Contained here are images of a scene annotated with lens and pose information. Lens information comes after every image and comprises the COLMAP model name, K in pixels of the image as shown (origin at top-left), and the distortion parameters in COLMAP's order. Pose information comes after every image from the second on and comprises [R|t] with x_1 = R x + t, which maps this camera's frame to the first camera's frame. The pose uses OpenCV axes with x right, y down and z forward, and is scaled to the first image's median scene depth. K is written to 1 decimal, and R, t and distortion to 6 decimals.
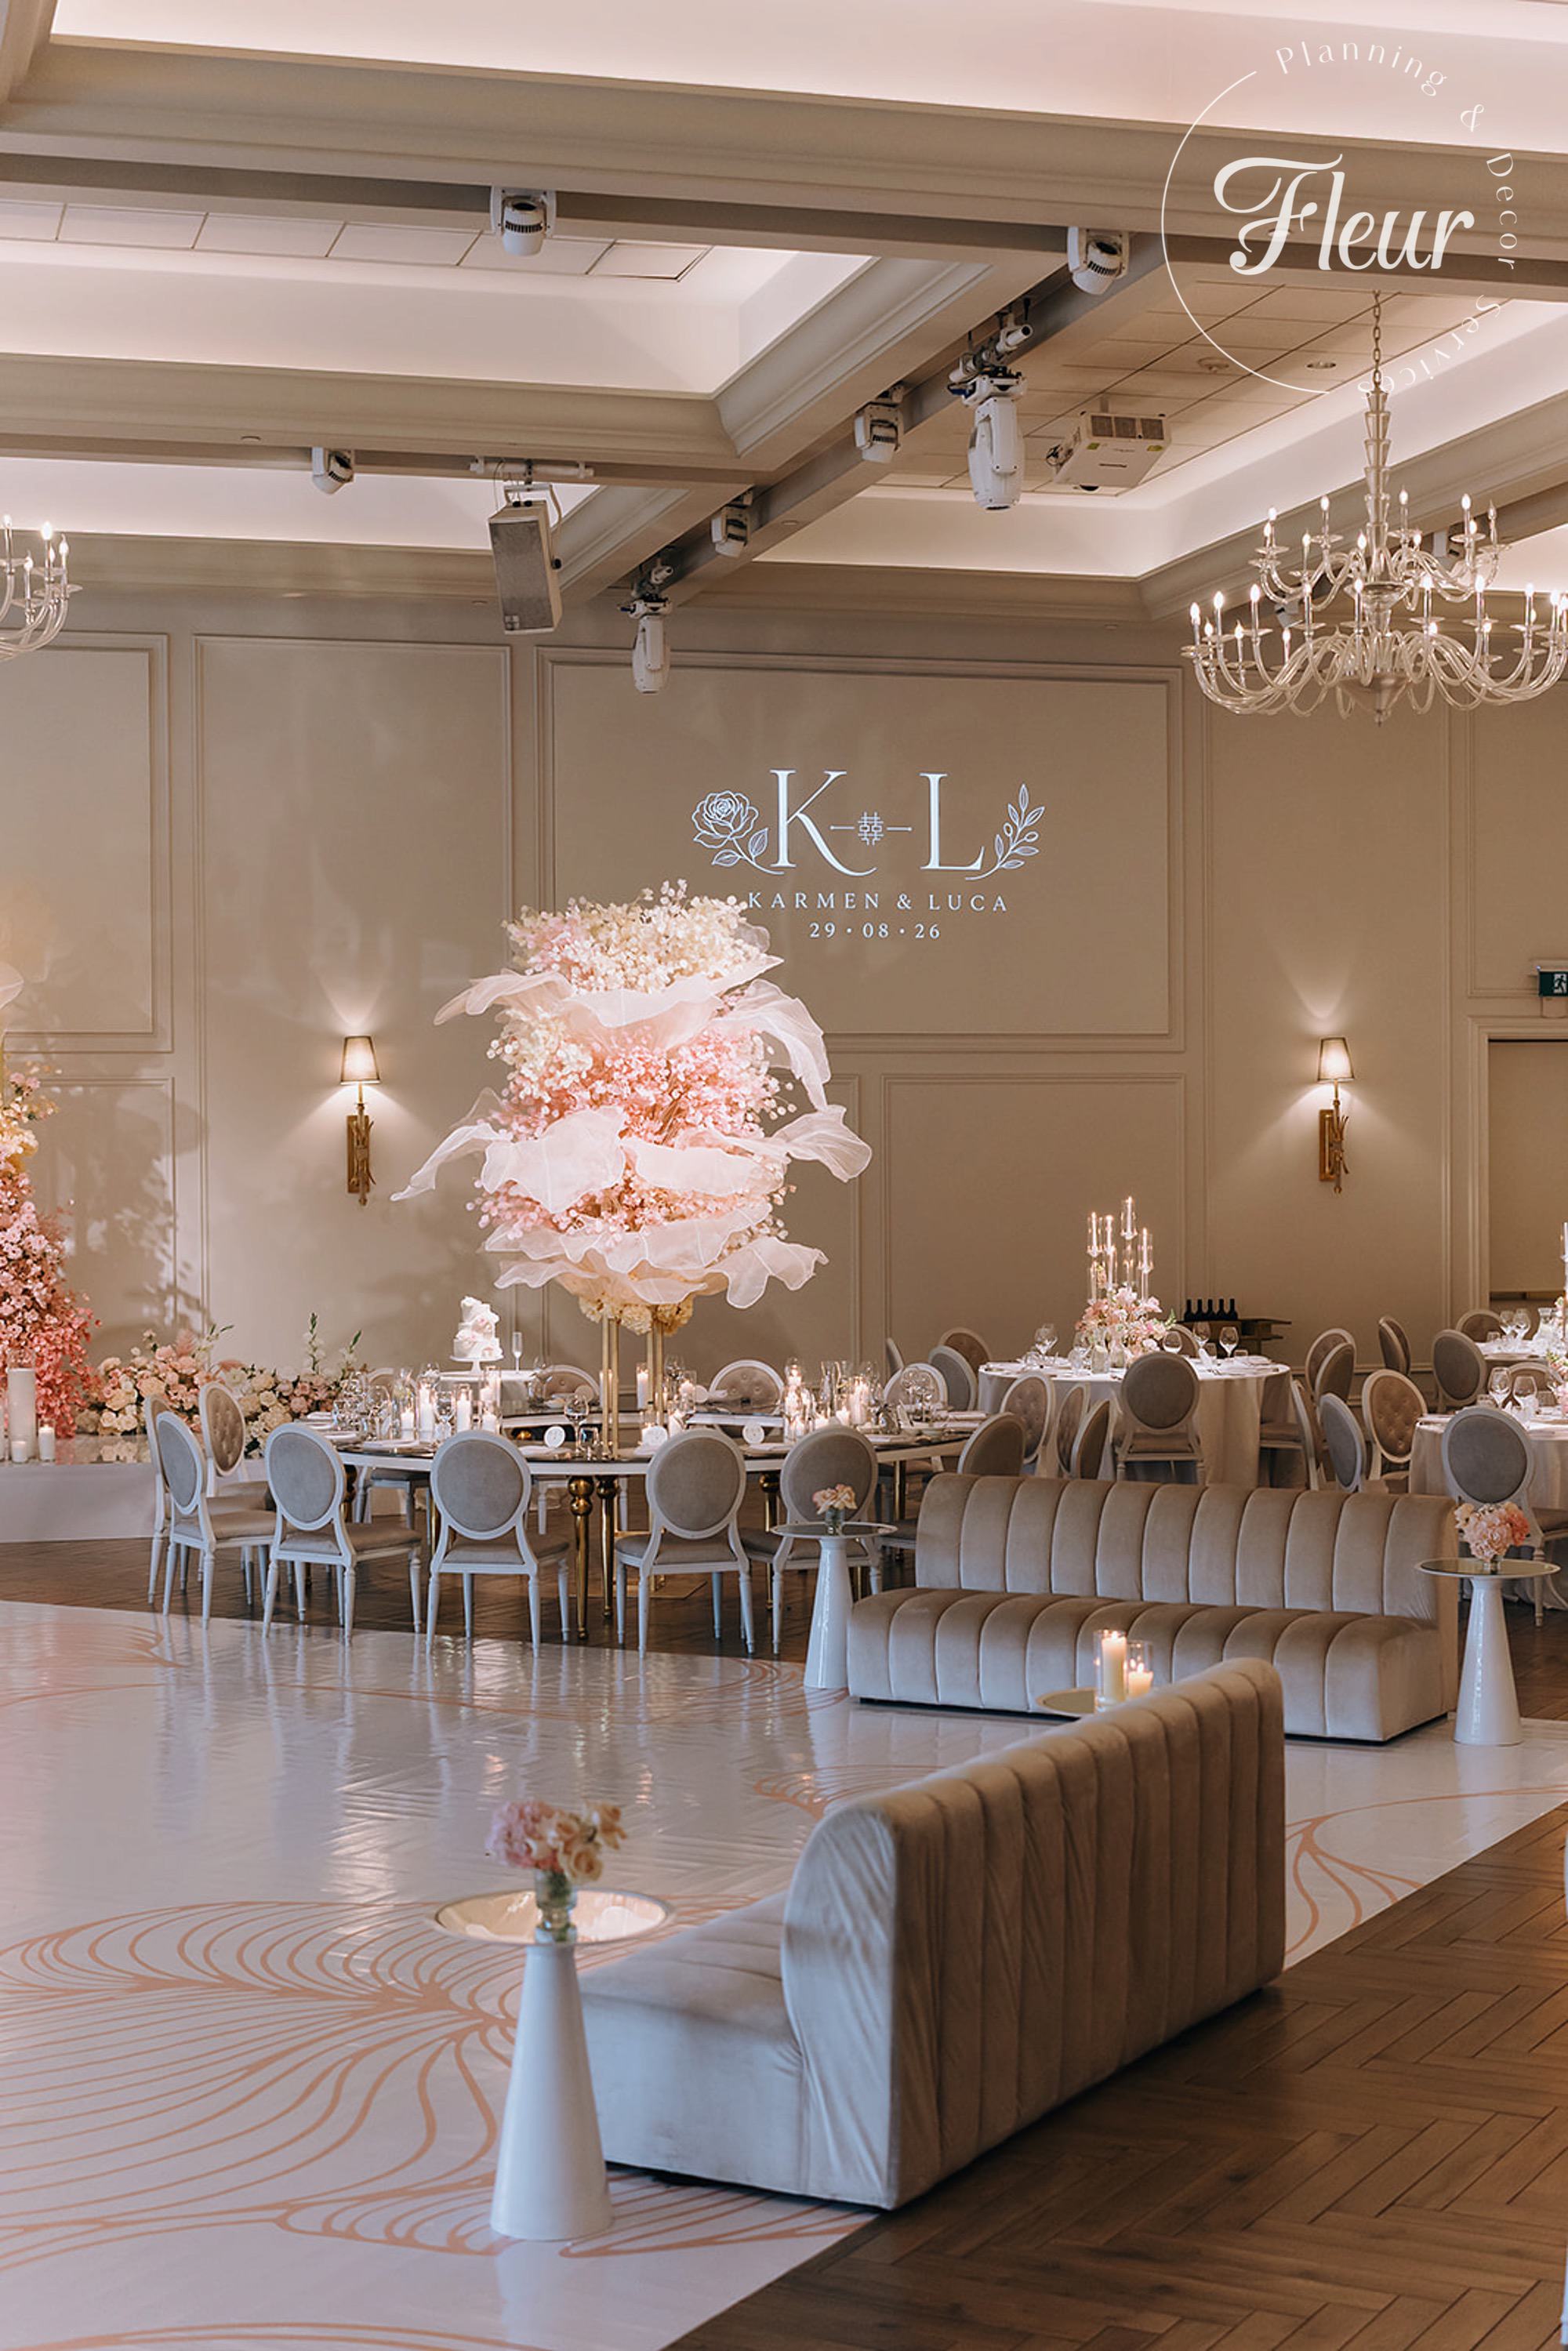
lens RADIAL K [[3491.8, 0, 824.9], [0, 3491.8, 1185.4], [0, 0, 1]] dist [0.002045, 0.050439]
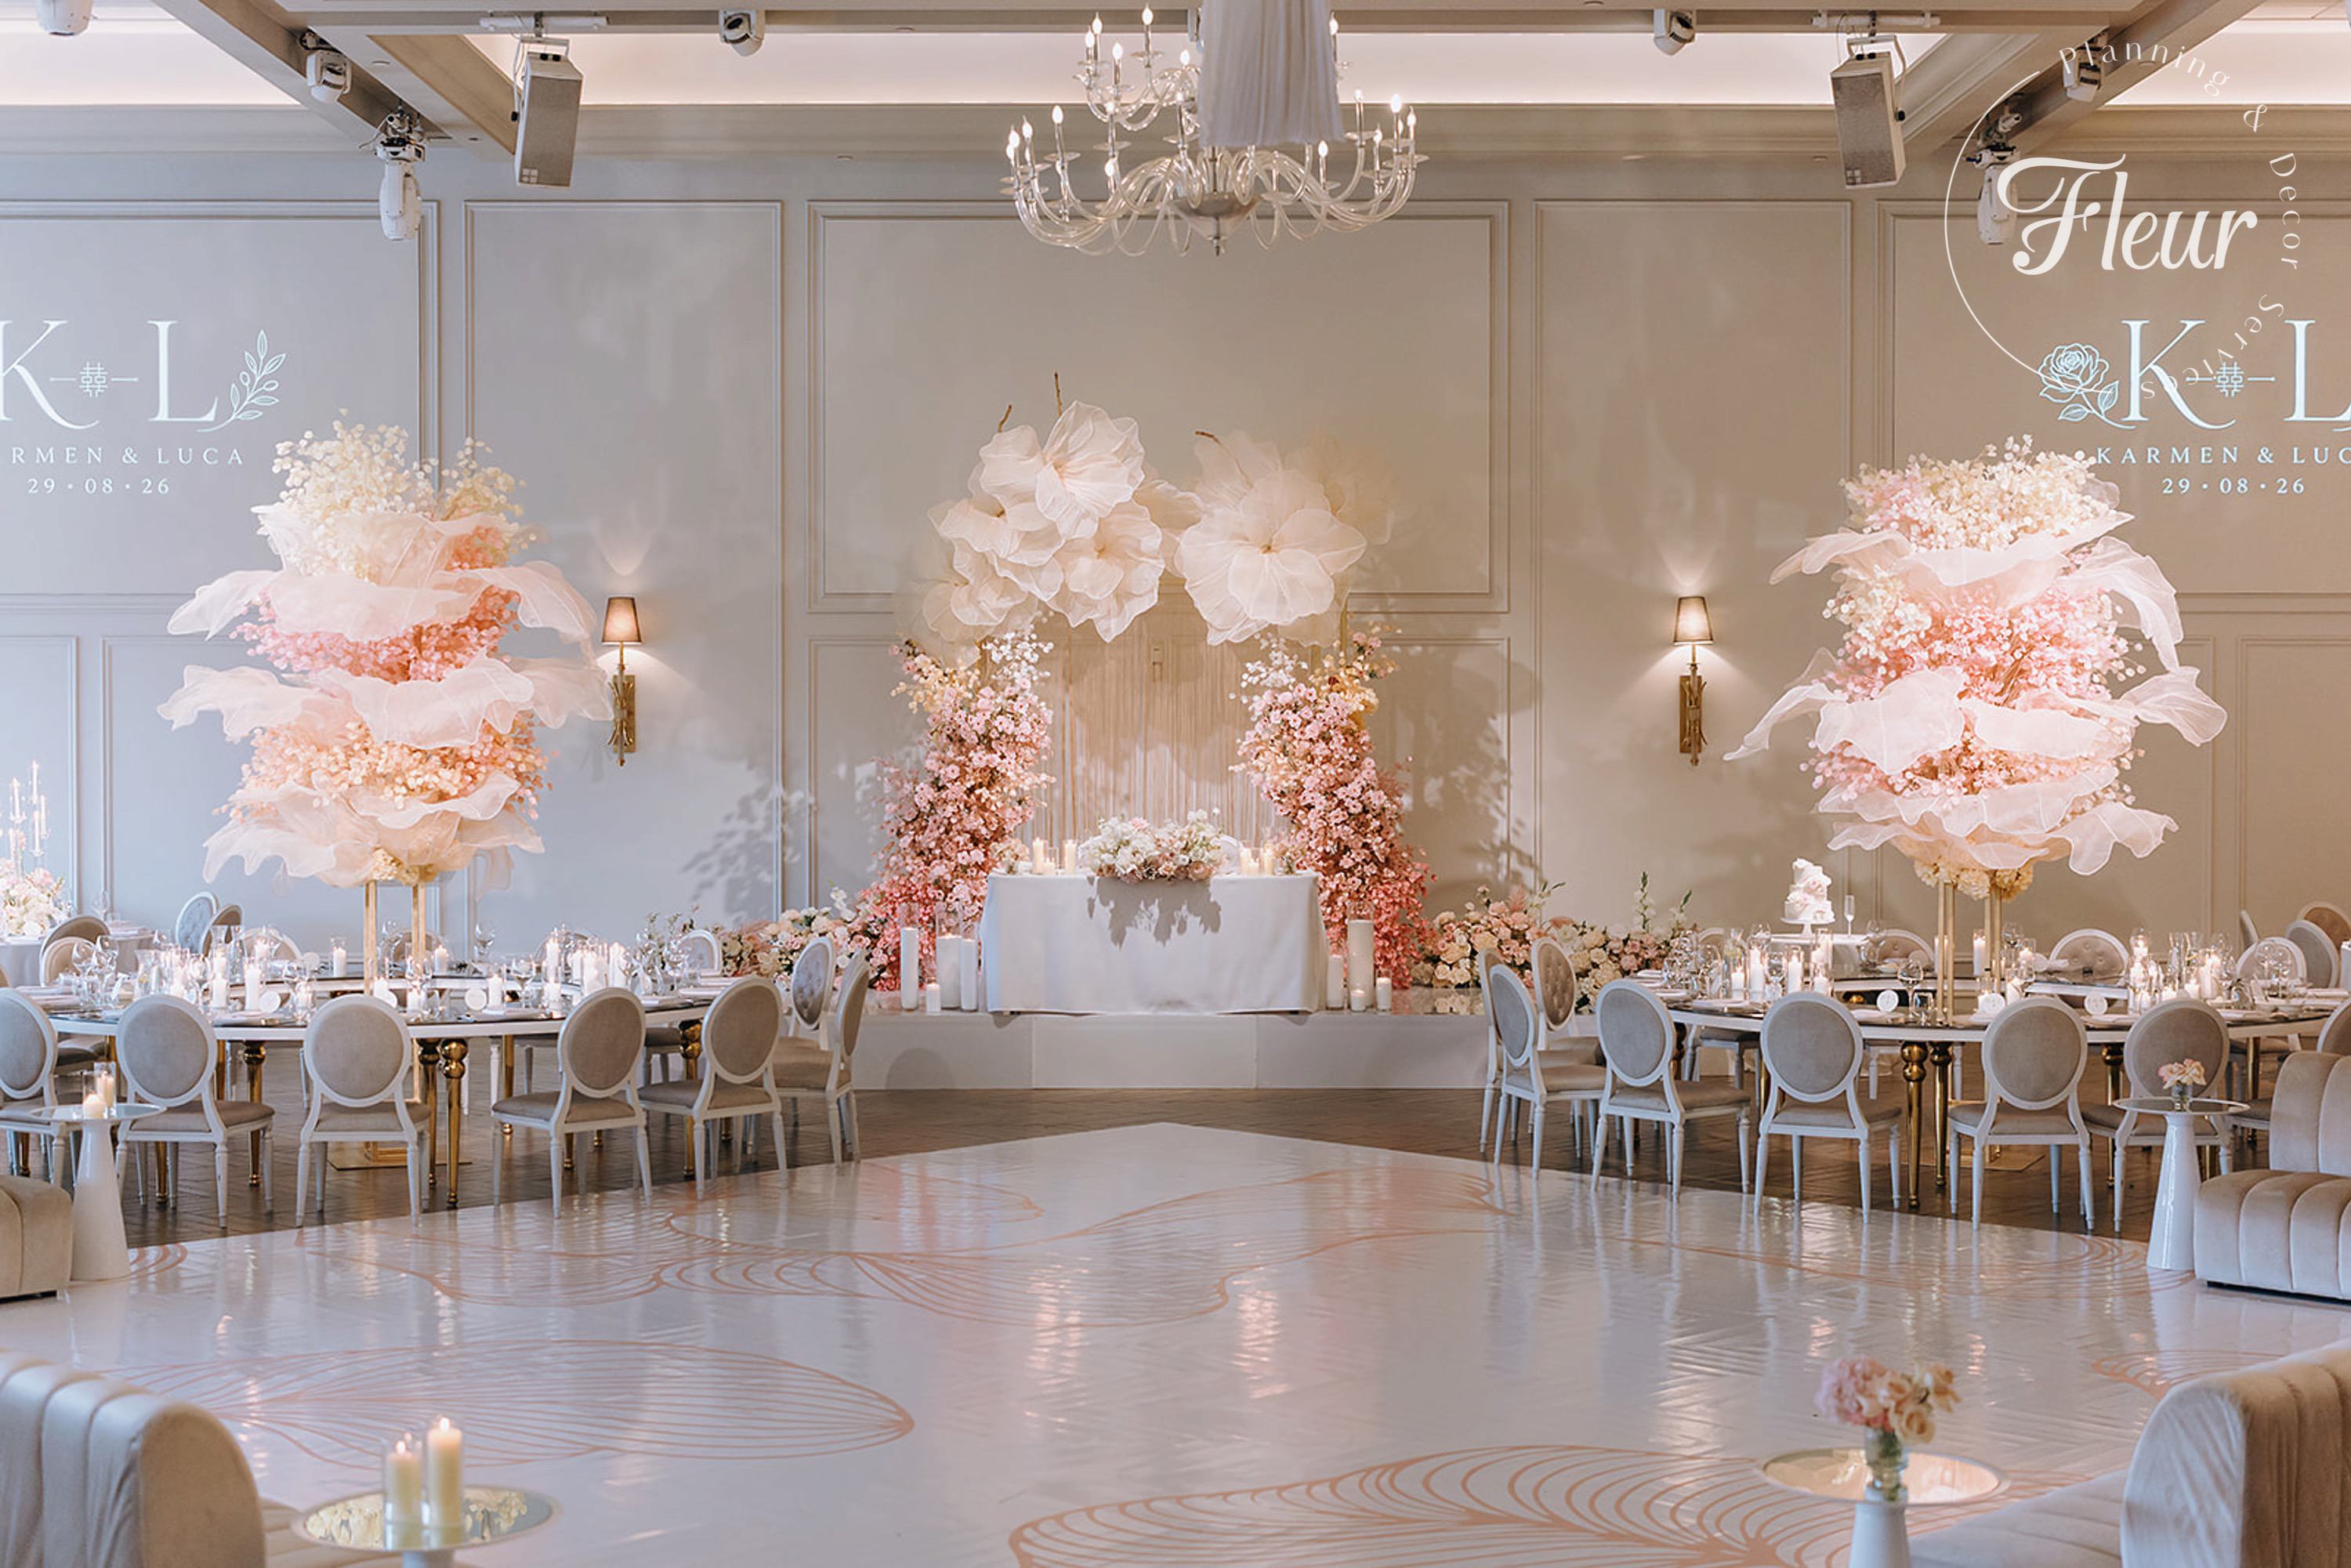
lens RADIAL K [[3491.5, 0, 1177.0], [0, 3491.5, 770.4], [0, 0, 1]] dist [0.002045, 0.050439]
pose [[0.961484, 0.012524, -0.274577, -0.000183], [-0.010727, 0.999910, 0.008046, 0.000782], [0.274653, -0.004790, 0.961532, -0.003840]]
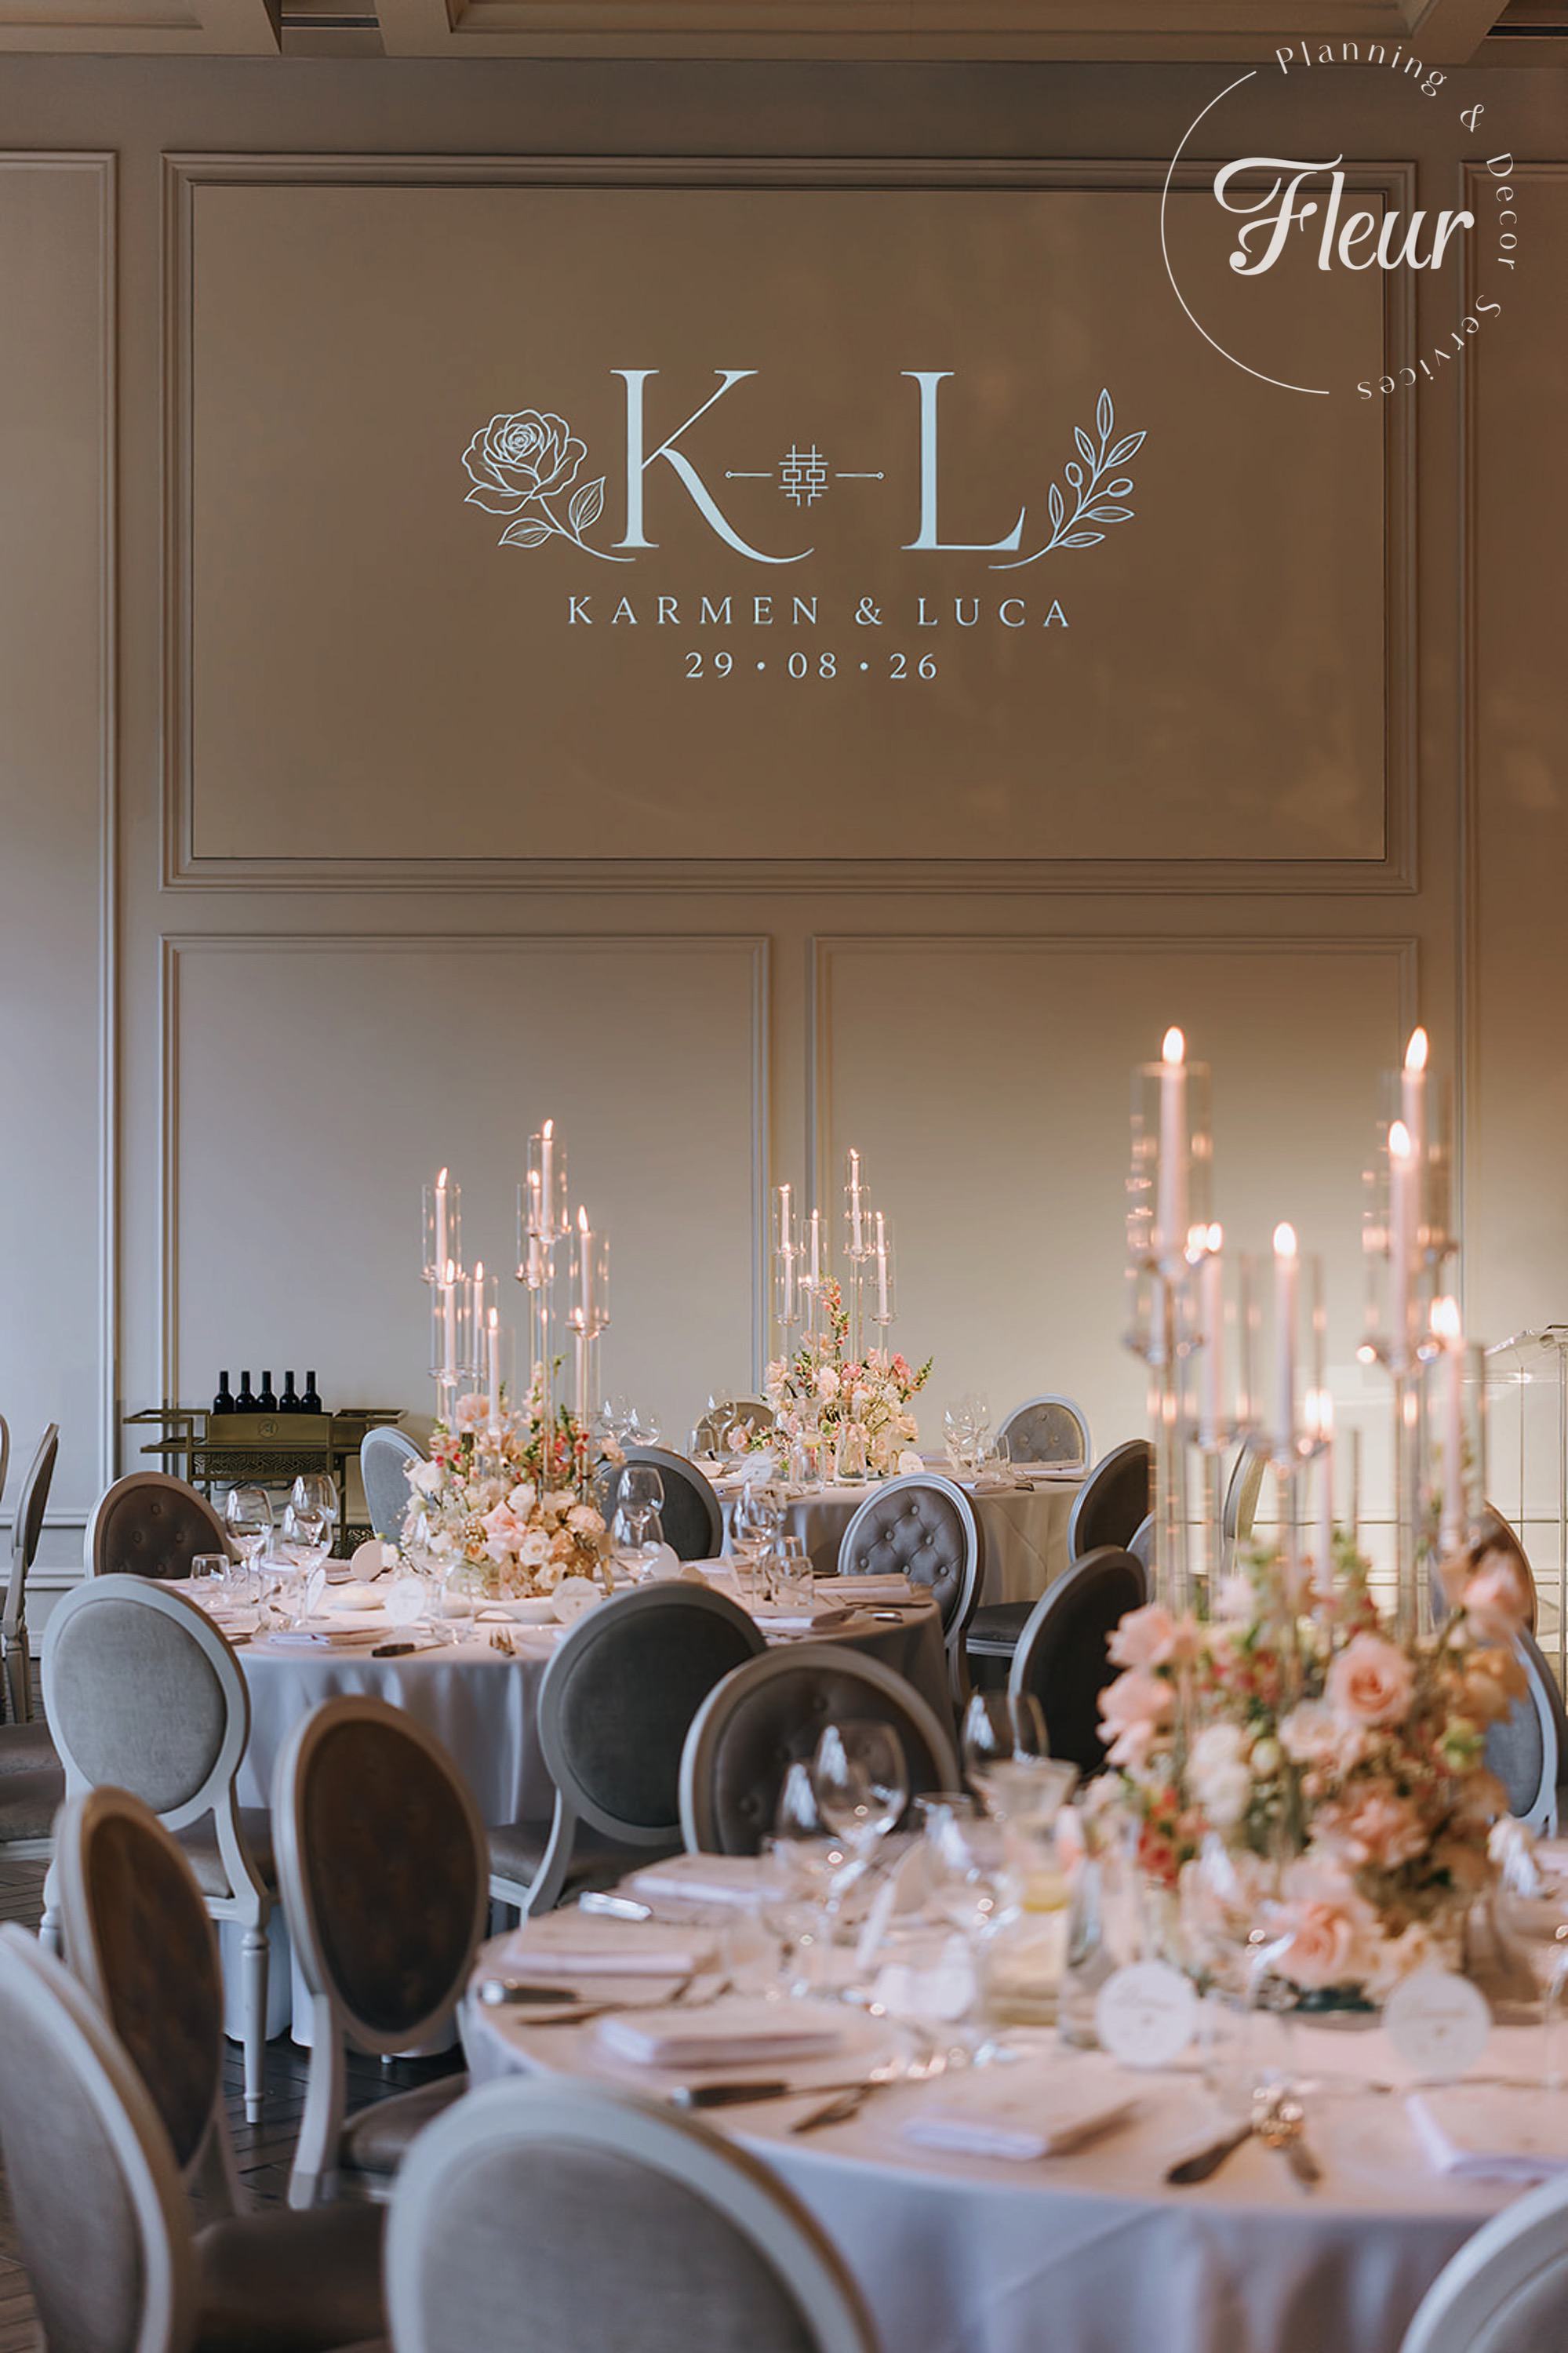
lens RADIAL K [[3564.9, 0, 782.9], [0, 3564.9, 1245.9], [0, 0, 1]] dist [0.004882, 0.104669]
pose [[0.968419, 0.006435, -0.249244, 0.190003], [-0.011133, 0.999786, -0.017442, 0.033150], [0.249078, 0.019666, 0.968284, 0.608255]]
